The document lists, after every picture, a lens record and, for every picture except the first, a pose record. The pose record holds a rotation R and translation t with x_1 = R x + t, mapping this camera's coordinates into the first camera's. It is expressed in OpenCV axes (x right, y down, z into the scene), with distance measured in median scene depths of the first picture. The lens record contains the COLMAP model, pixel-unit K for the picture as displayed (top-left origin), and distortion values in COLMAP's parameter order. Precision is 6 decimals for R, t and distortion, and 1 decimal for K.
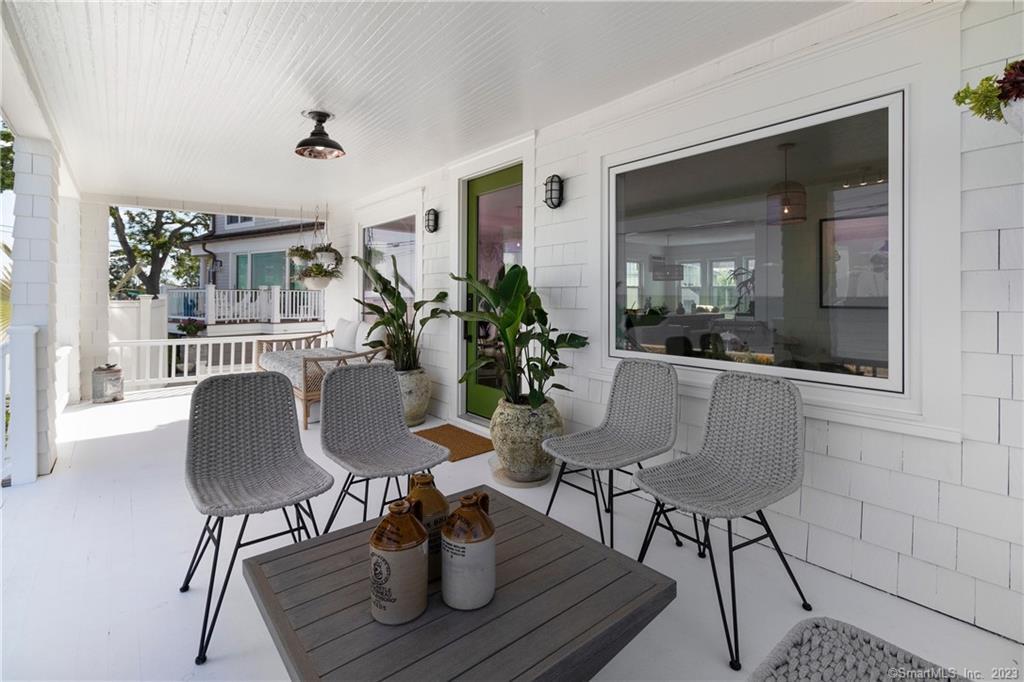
lens RADIAL K [[482.1, 0, 512.3], [0, 482.1, 293.6], [0, 0, 1]] dist [0.000890, 0.000208]
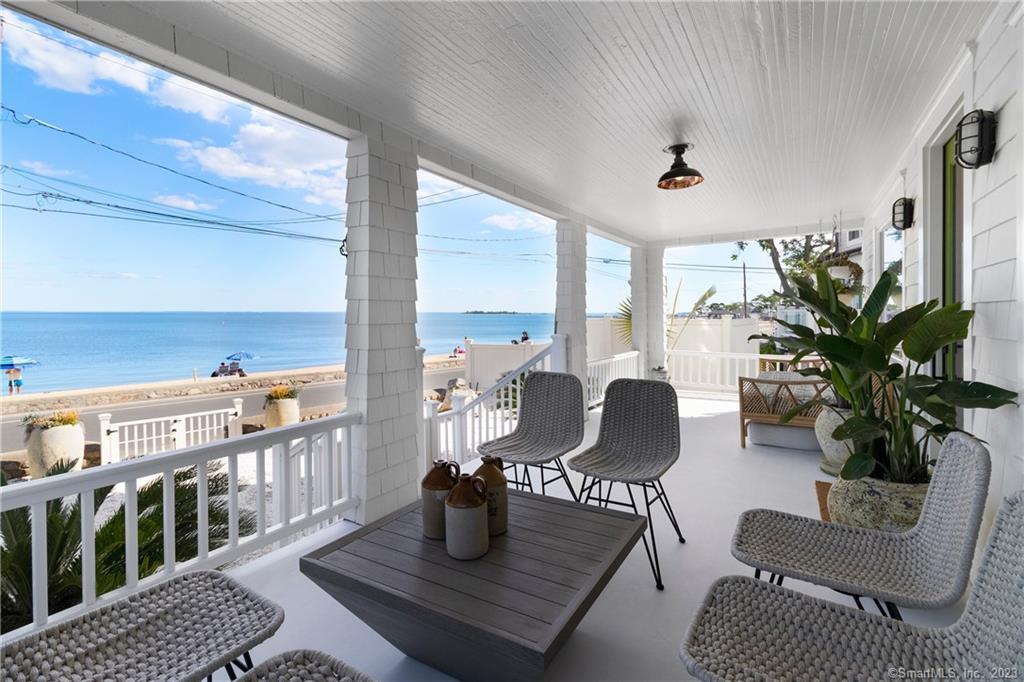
lens RADIAL K [[479.4, 0, 512.8], [0, 479.4, 318.6], [0, 0, 1]] dist [0.000367, 0.000044]
pose [[0.335152, 0.005595, -0.942148, 0.282633], [0.005326, 0.999955, 0.007833, -0.000097], [0.942149, -0.007643, 0.335107, 0.167909]]
